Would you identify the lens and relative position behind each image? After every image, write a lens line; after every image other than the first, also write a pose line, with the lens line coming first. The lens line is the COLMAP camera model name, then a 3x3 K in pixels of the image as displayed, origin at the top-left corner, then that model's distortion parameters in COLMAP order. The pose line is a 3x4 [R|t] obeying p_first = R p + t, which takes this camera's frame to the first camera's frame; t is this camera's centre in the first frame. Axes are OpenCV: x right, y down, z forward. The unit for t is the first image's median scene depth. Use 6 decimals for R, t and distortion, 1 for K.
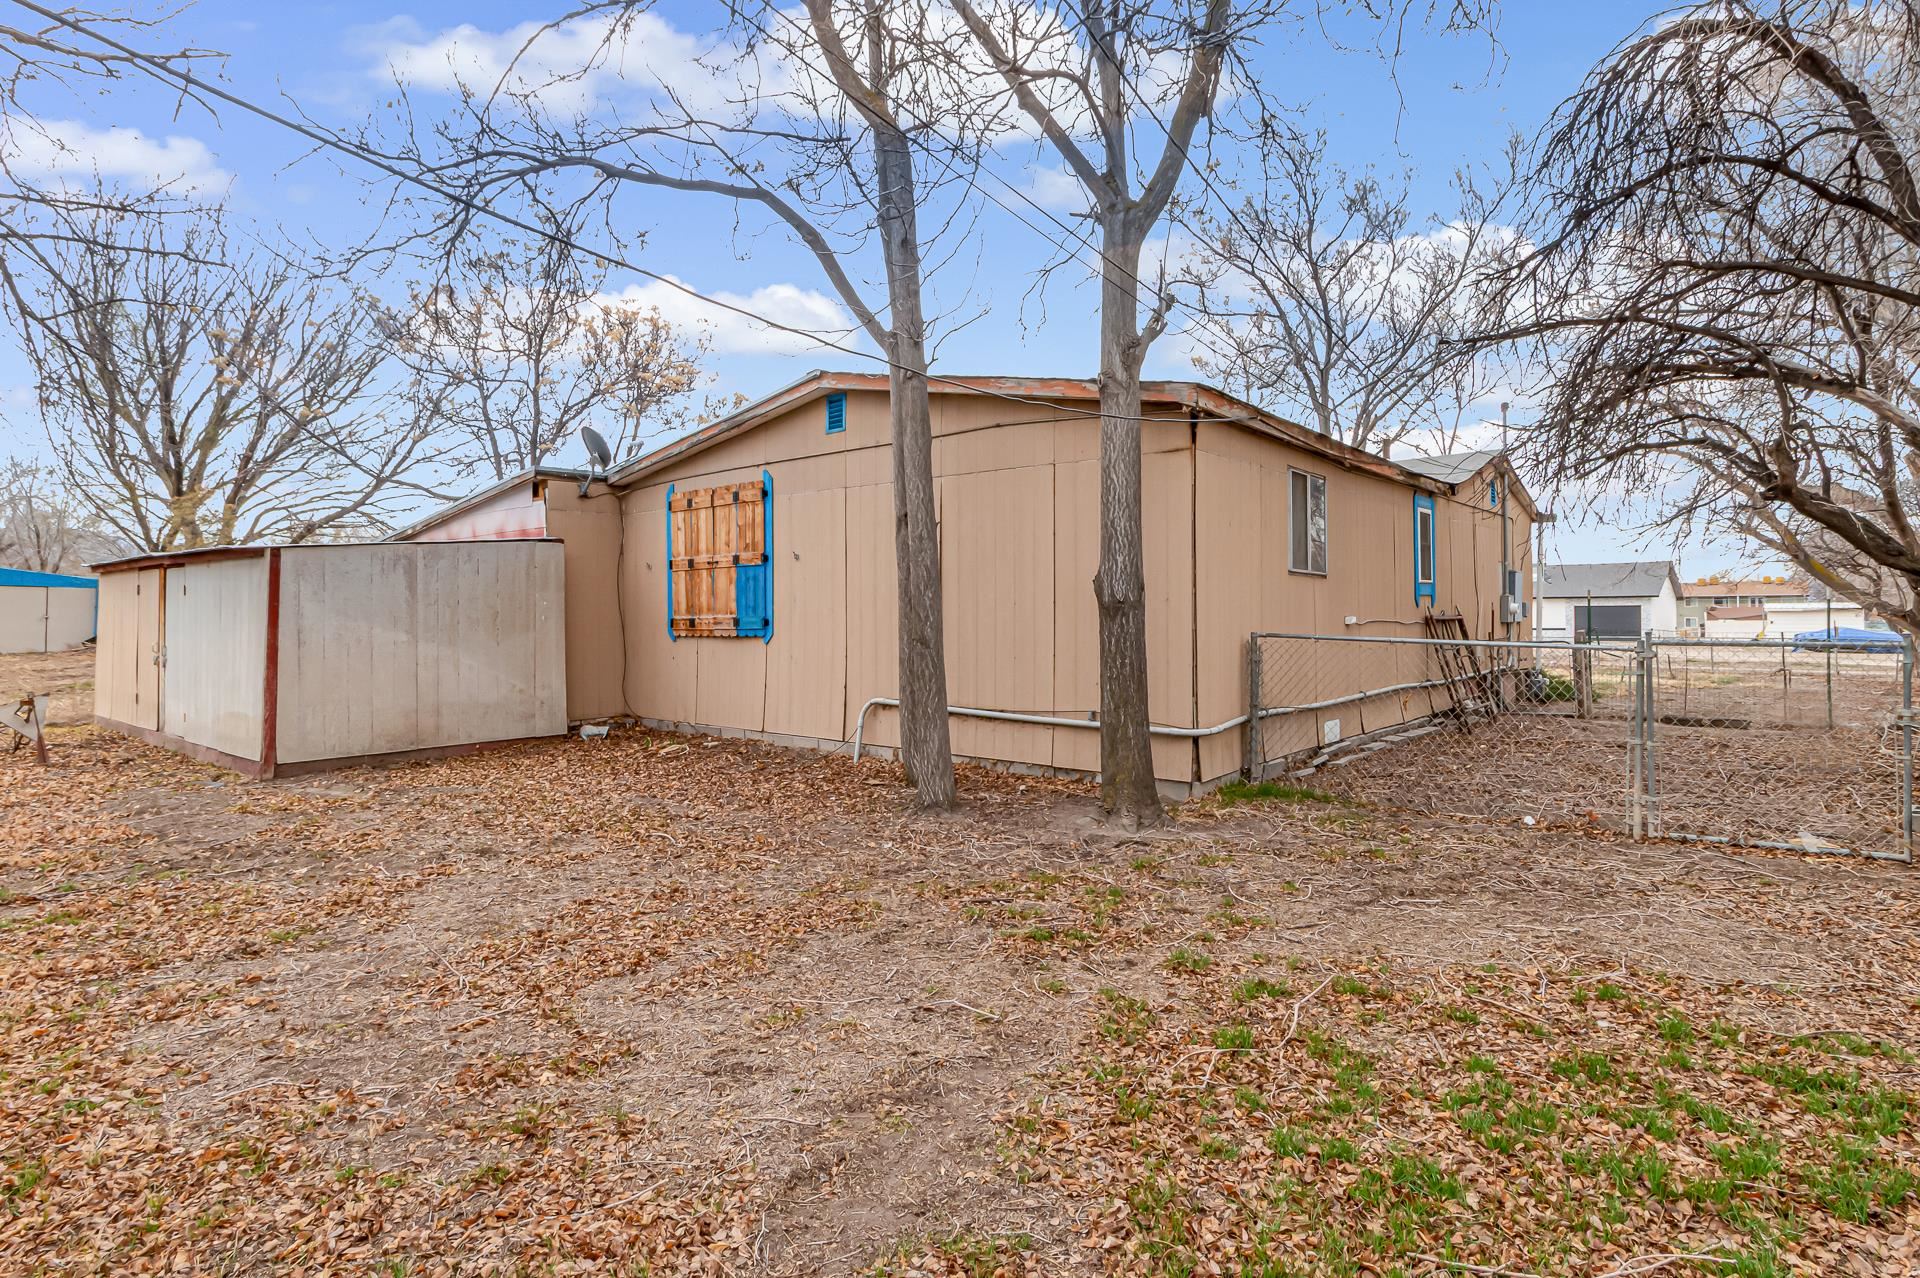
lens RADIAL K [[1047.4, 0, 959.5], [0, 1047.4, 604.0], [0, 0, 1]] dist [-0.000498, -0.001135]
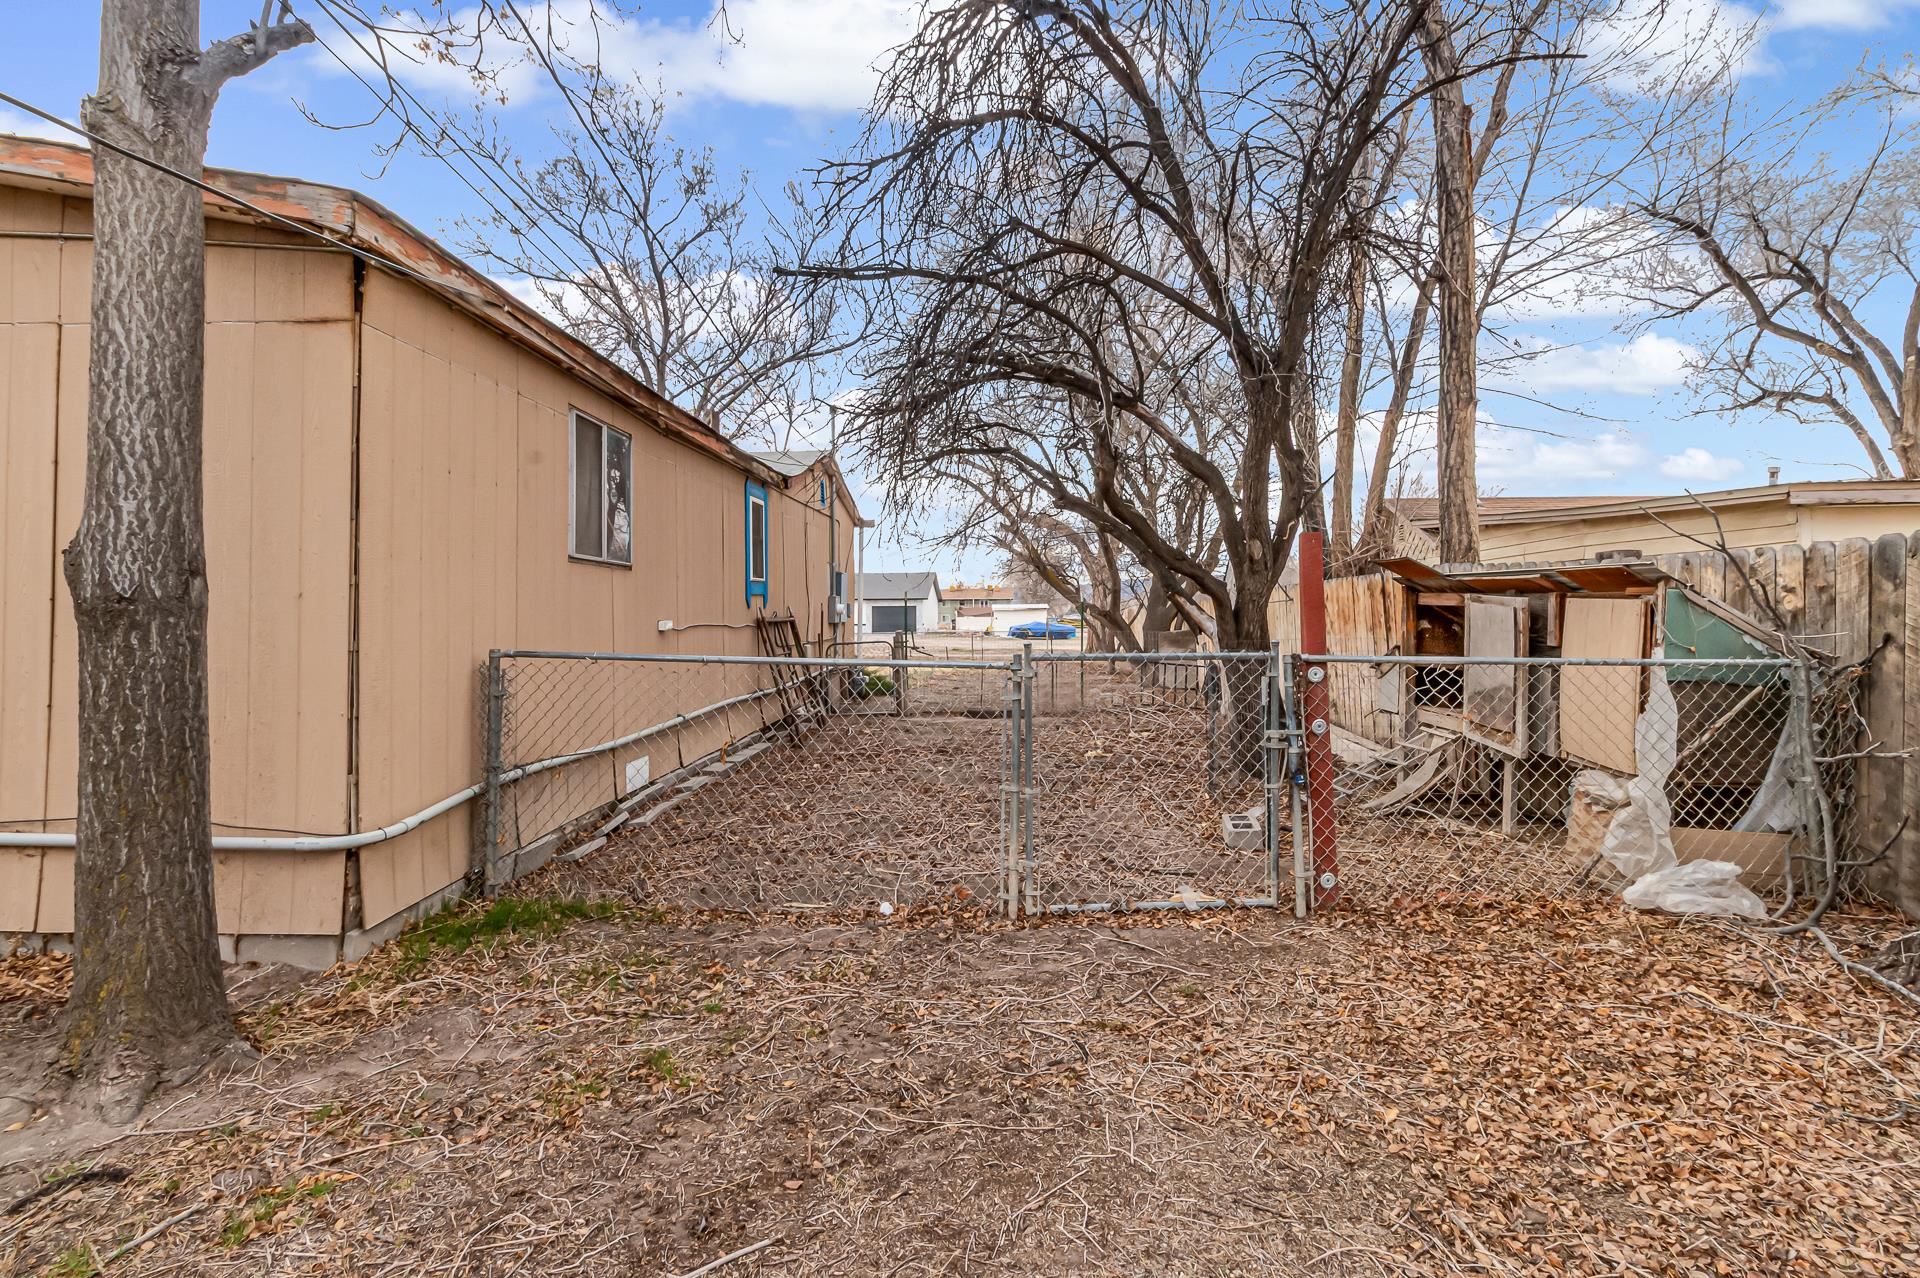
lens RADIAL K [[883.0, 0, 960.3], [0, 883.0, 595.1], [0, 0, 1]] dist [-0.000208, -0.000147]
pose [[0.802348, 0.009677, 0.596778, 0.163728], [-0.003648, 0.999929, -0.011311, -0.000418], [-0.596845, 0.006898, 0.802327, 0.355815]]
